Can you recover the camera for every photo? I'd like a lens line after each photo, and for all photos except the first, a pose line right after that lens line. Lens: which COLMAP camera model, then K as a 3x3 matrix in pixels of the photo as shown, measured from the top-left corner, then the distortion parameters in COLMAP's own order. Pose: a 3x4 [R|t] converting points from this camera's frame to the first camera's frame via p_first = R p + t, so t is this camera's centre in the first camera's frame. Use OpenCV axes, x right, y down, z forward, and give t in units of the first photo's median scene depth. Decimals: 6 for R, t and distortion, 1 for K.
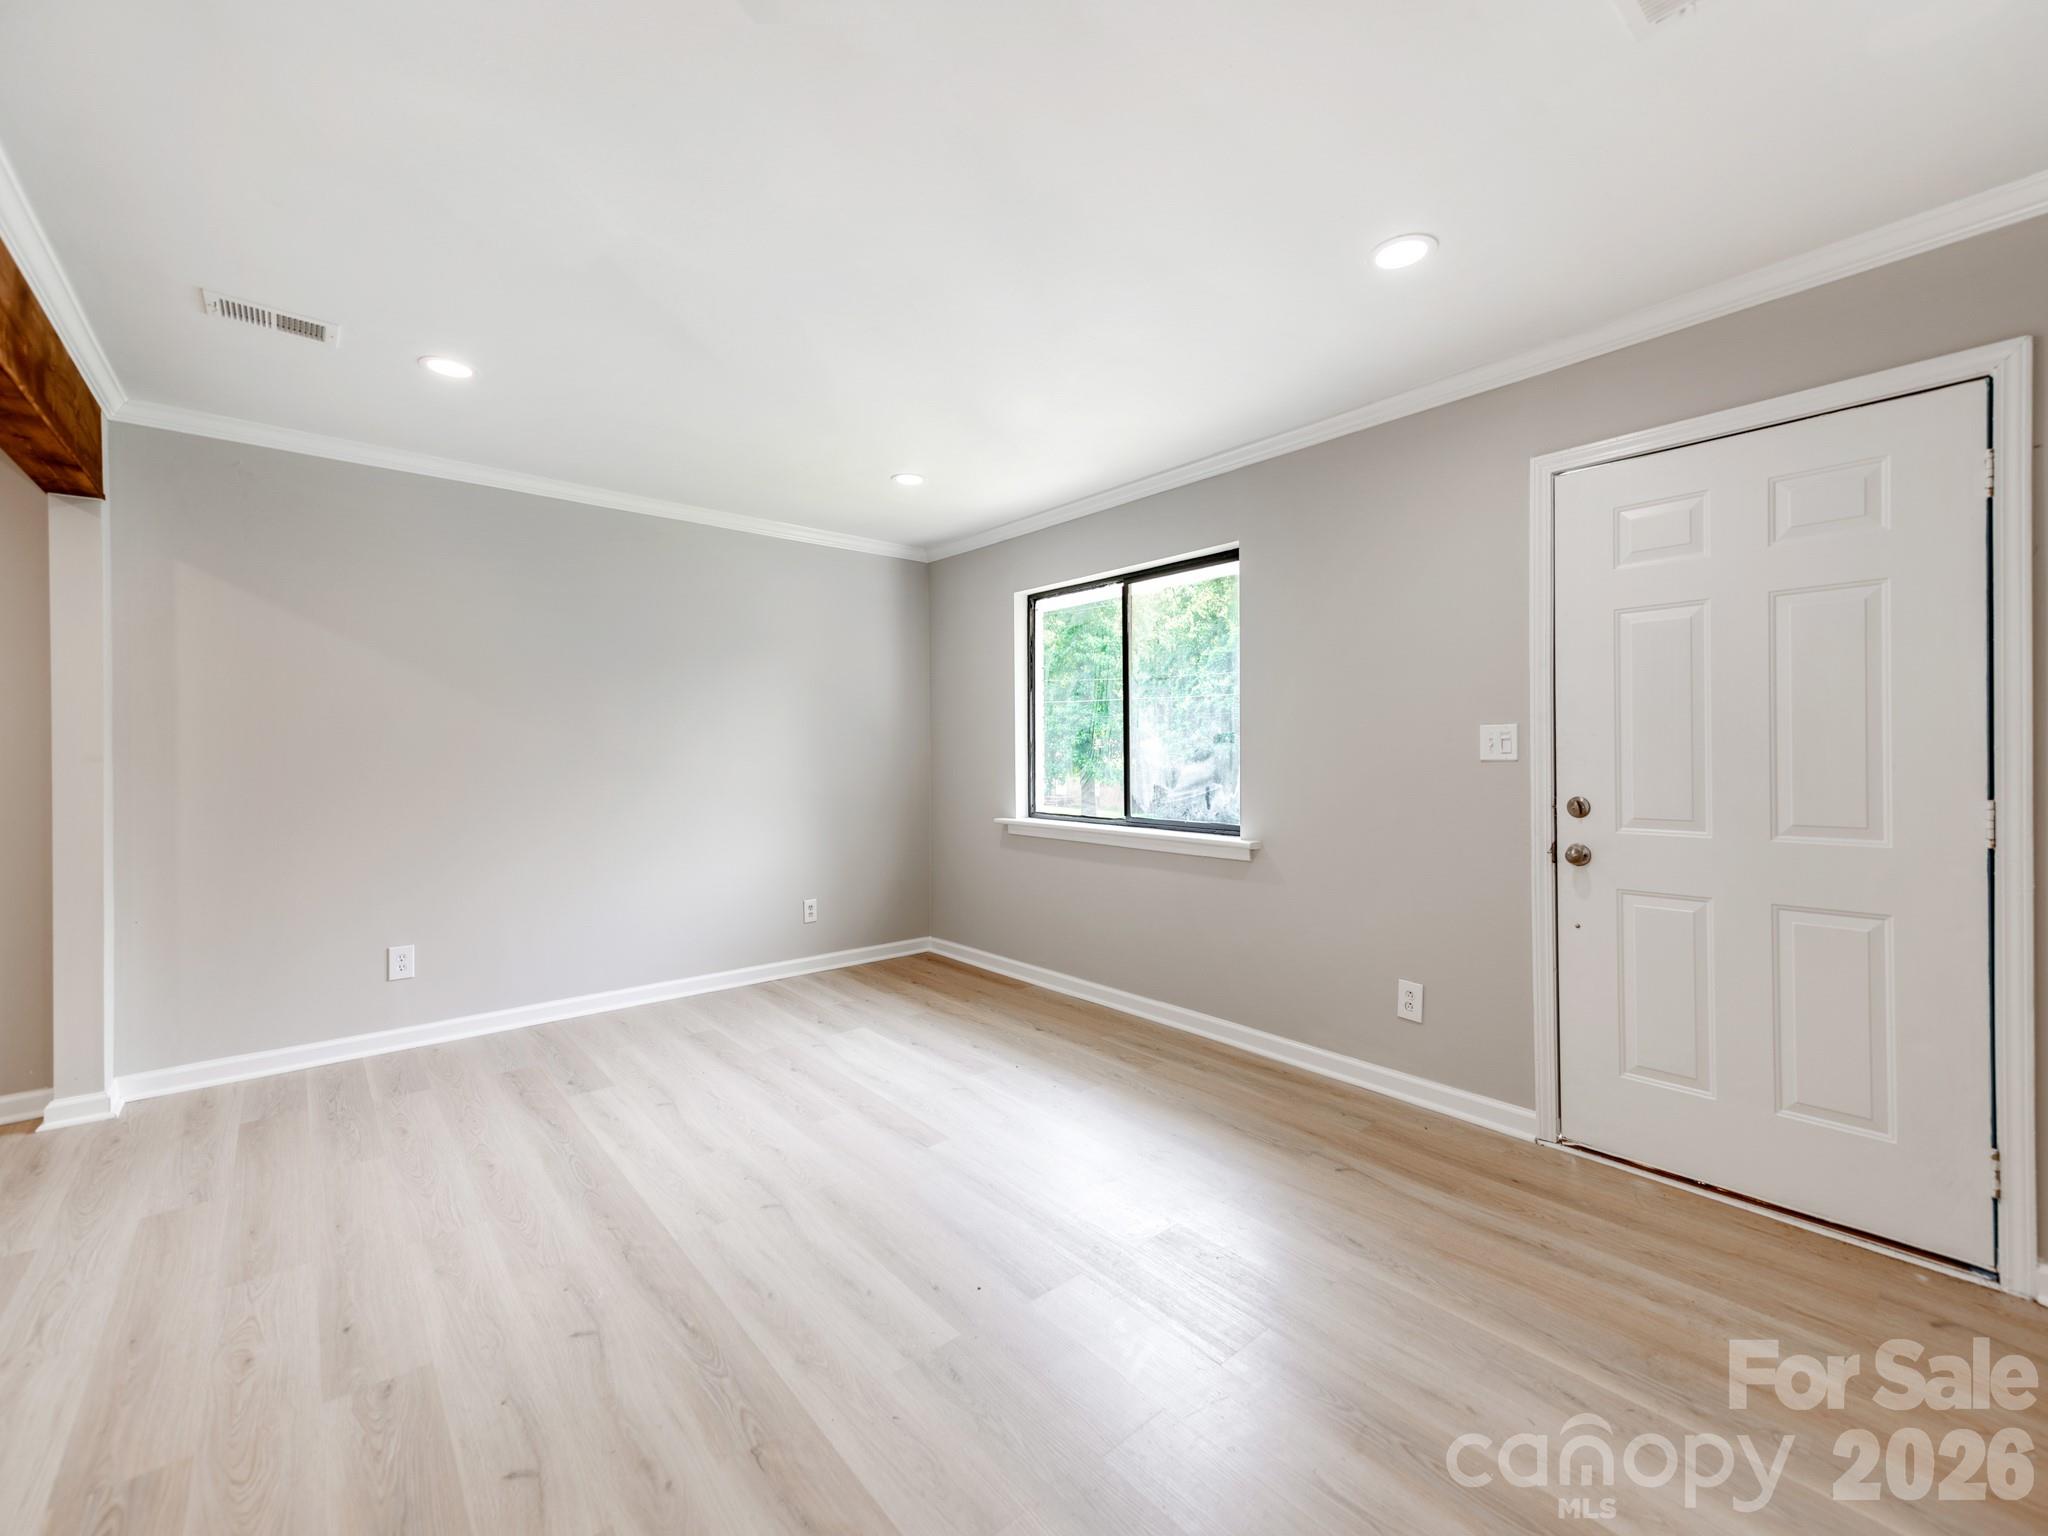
lens RADIAL K [[846.0, 0, 1021.8], [0, 846.0, 779.0], [0, 0, 1]] dist [0.023661, -0.002213]
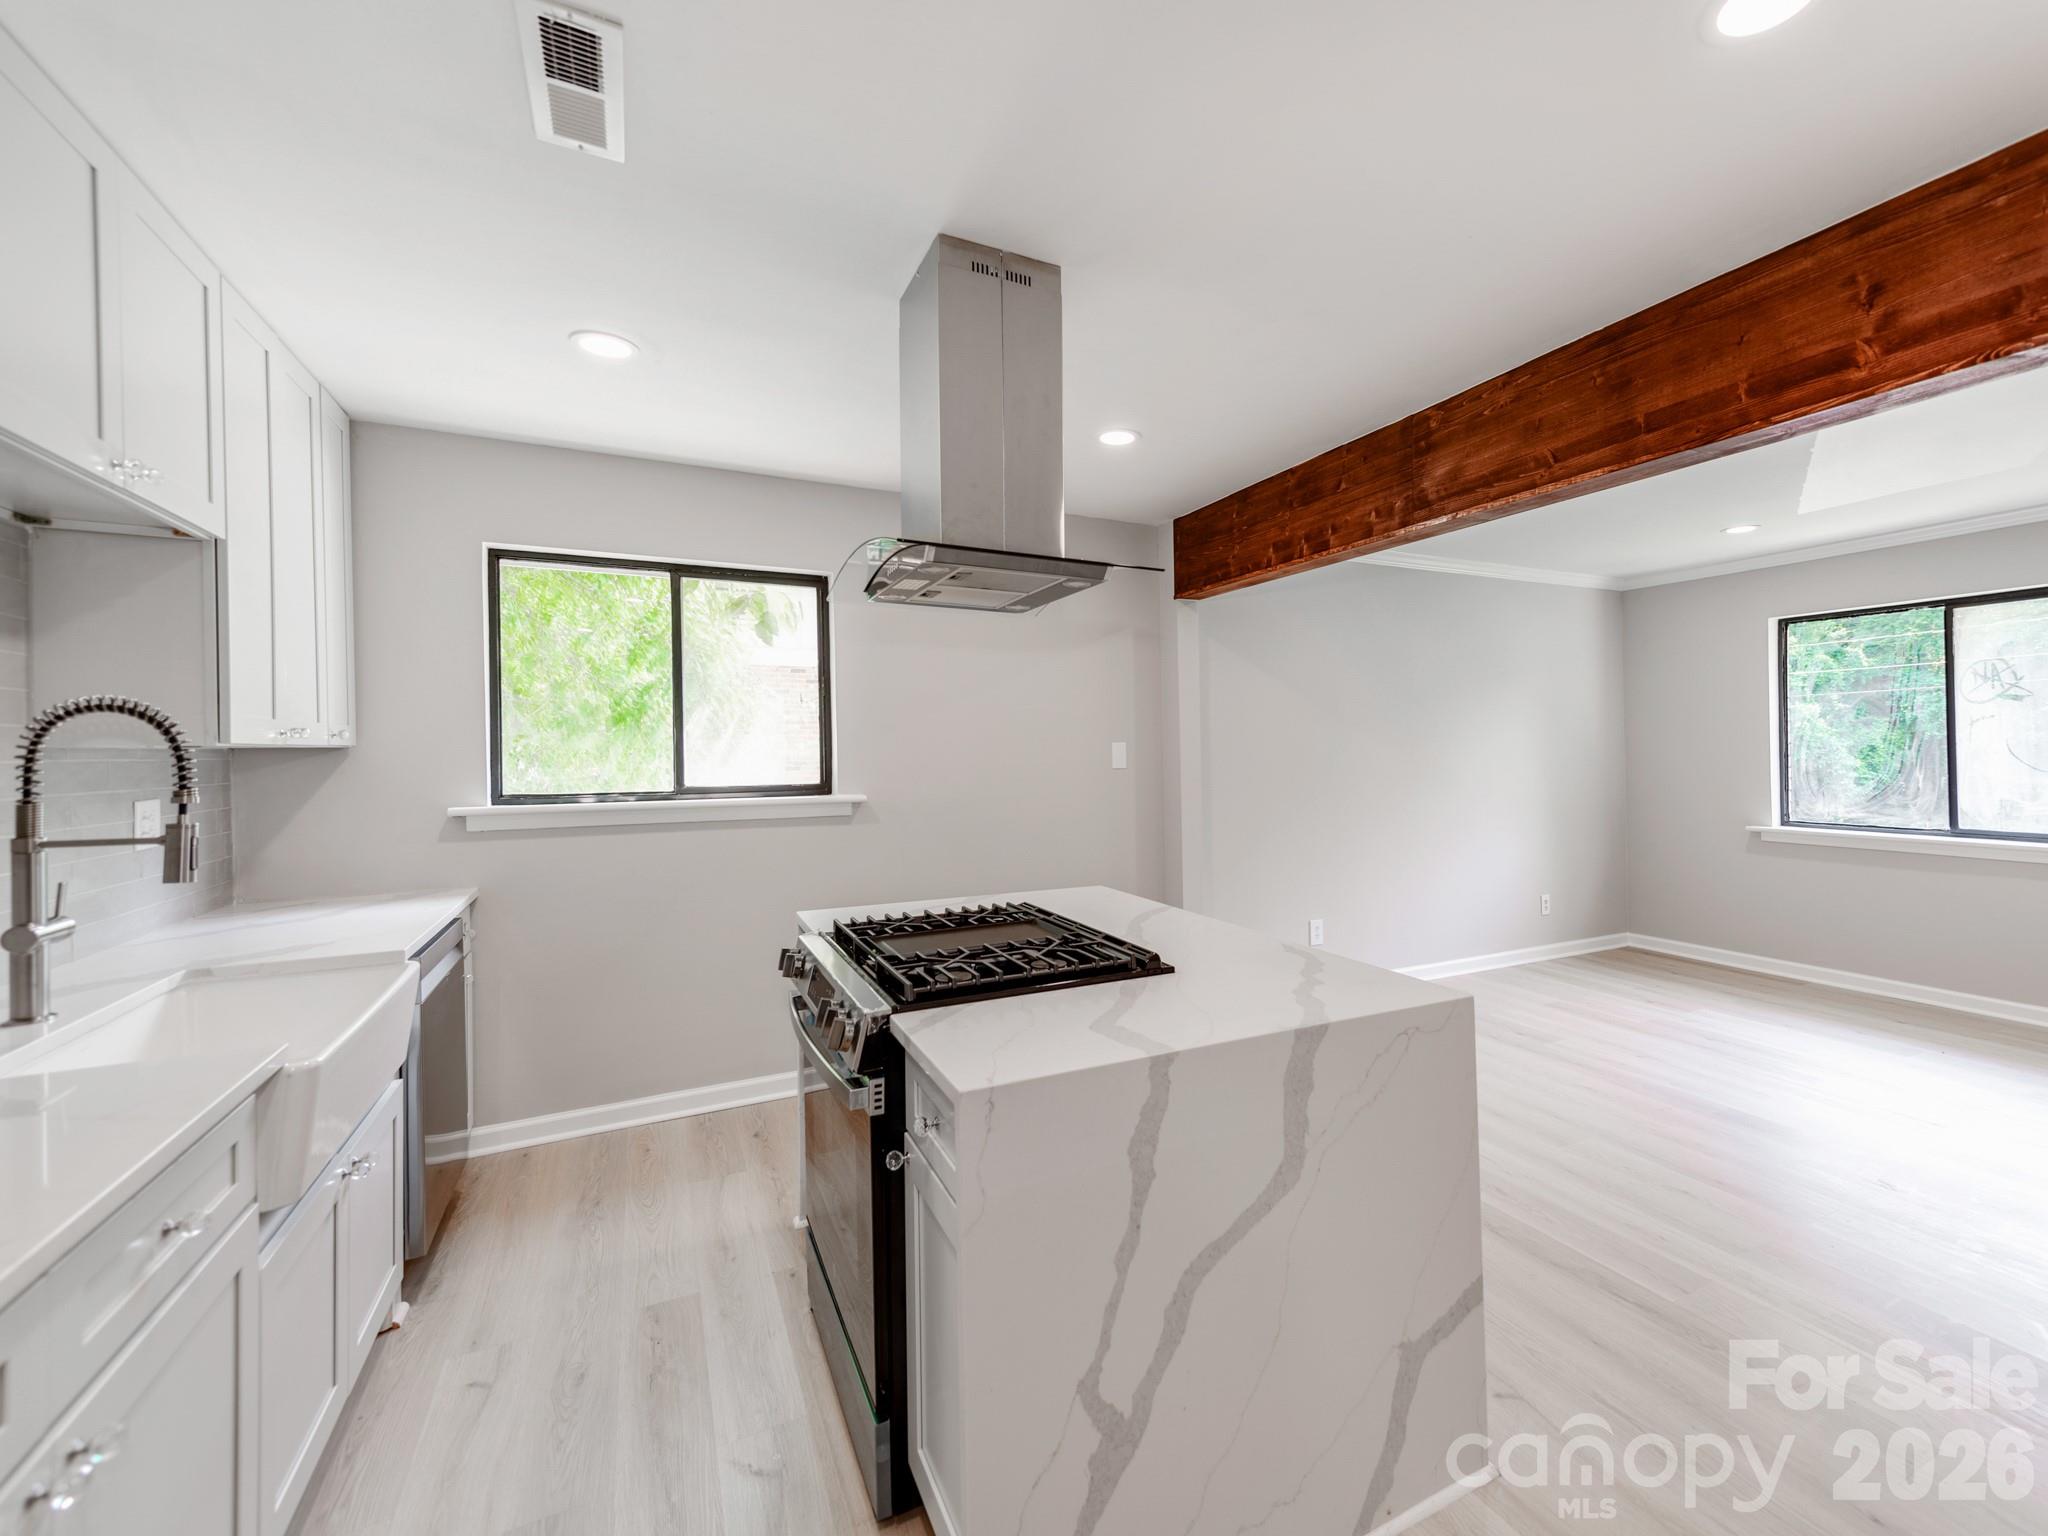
lens RADIAL K [[846.0, 0, 1053.6], [0, 846.0, 764.8], [0, 0, 1]] dist [0.023661, -0.002213]
pose [[0.972191, -0.004005, -0.234154, -0.671621], [0.000843, 0.999907, -0.013604, -0.019737], [0.234187, 0.013028, 0.972104, -0.294939]]
